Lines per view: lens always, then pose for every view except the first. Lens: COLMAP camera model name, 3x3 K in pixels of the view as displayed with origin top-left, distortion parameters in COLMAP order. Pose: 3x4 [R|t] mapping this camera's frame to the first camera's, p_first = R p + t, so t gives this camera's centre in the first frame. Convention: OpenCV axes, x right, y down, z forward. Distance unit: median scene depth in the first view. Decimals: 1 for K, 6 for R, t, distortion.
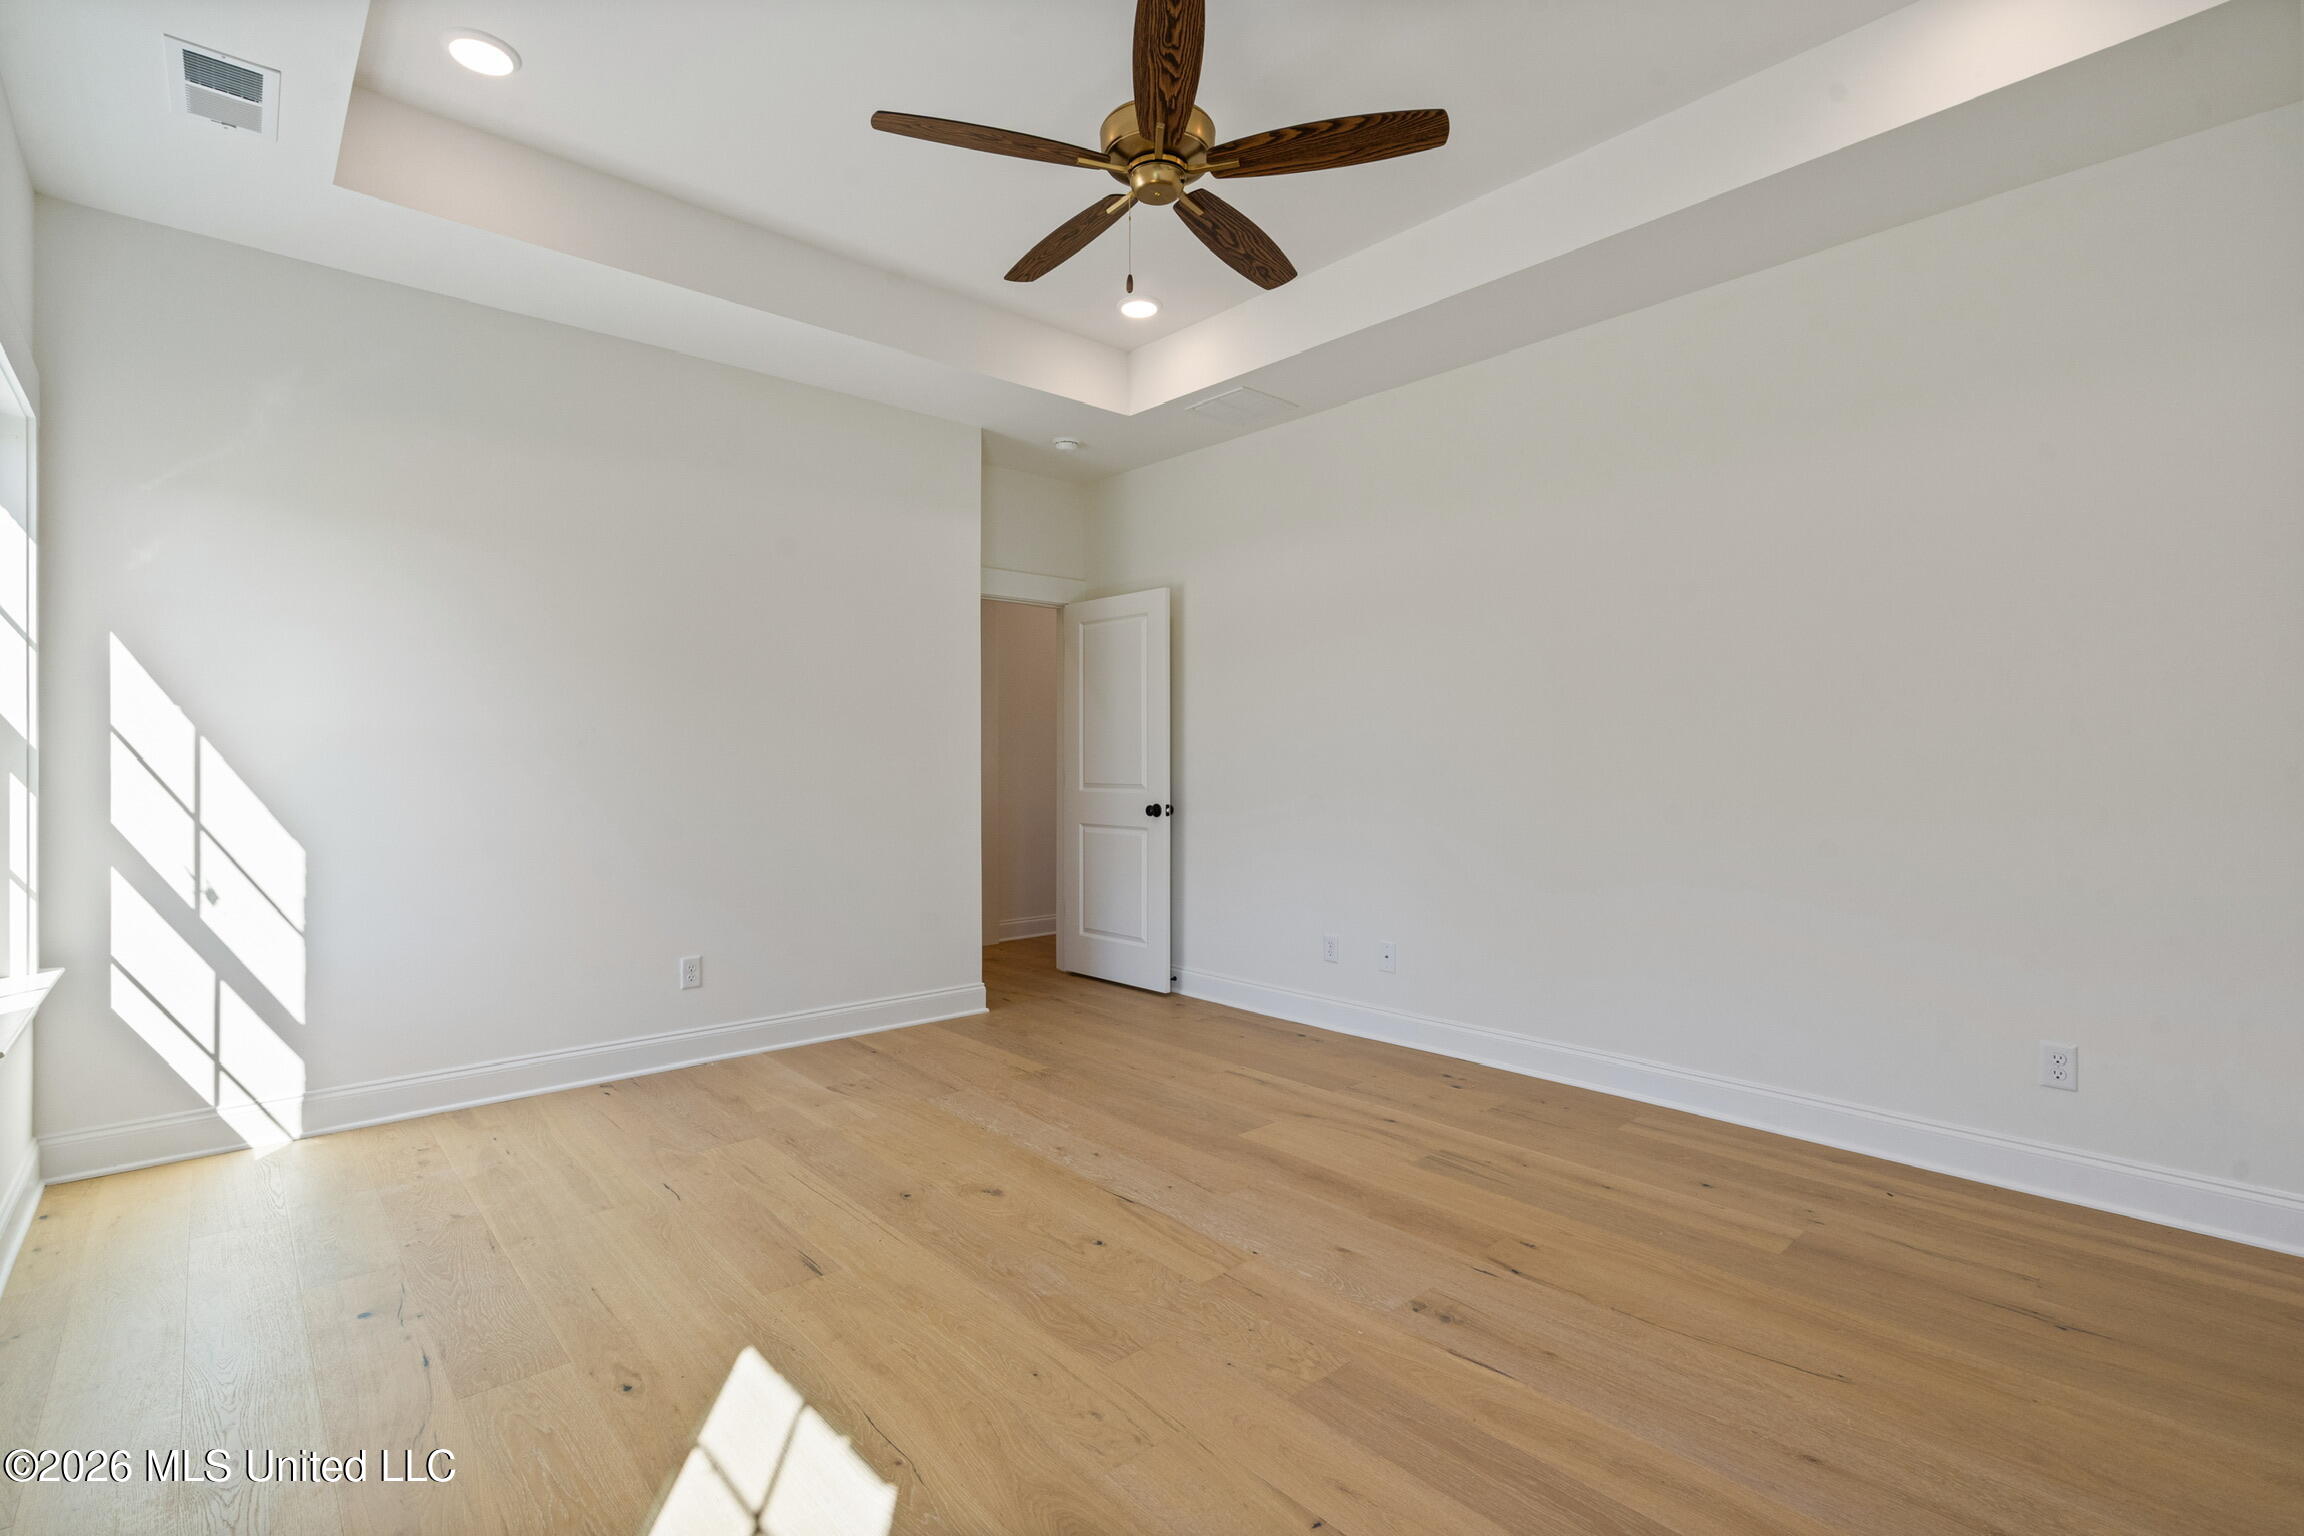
lens RADIAL K [[1047.2, 0, 1146.4], [0, 1047.2, 760.1], [0, 0, 1]] dist [-0.005227, 0.001666]
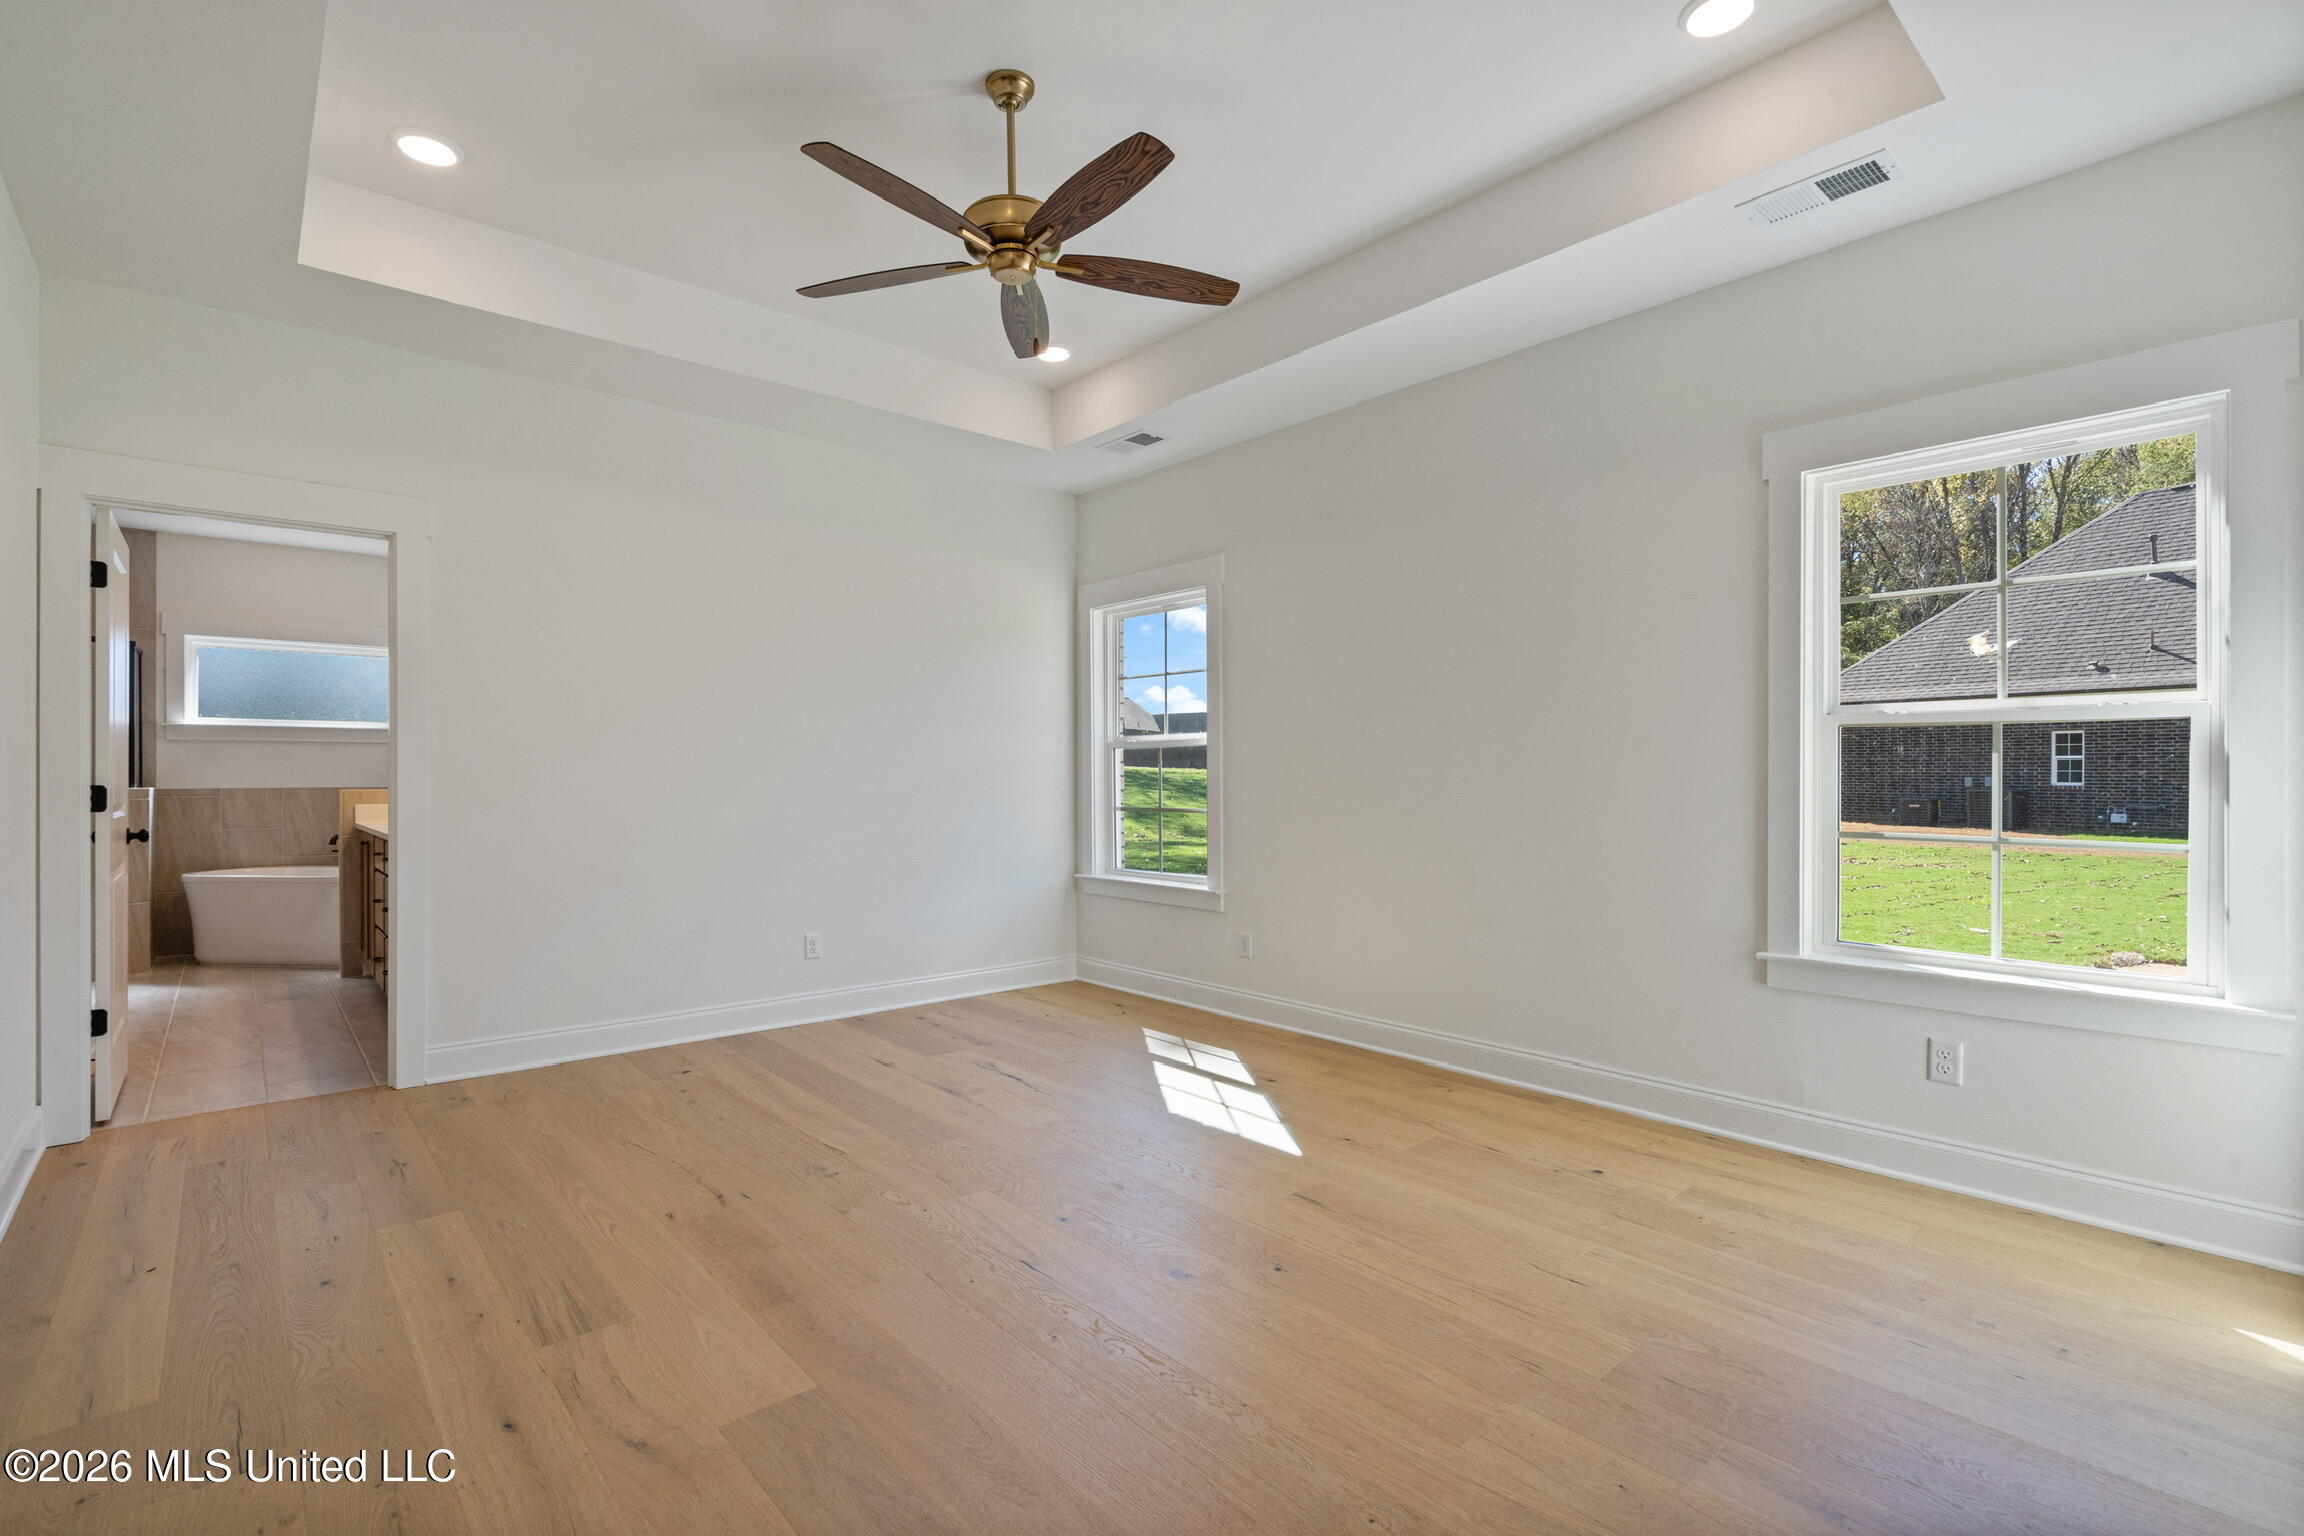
lens RADIAL K [[1047.2, 0, 1150.9], [0, 1047.2, 772.8], [0, 0, 1]] dist [-0.005227, 0.001666]
pose [[-0.999965, 0.000039, 0.008328, -0.143366], [-0.000009, 0.999984, -0.005720, 0.008380], [-0.008328, -0.005720, -0.999949, 2.074946]]
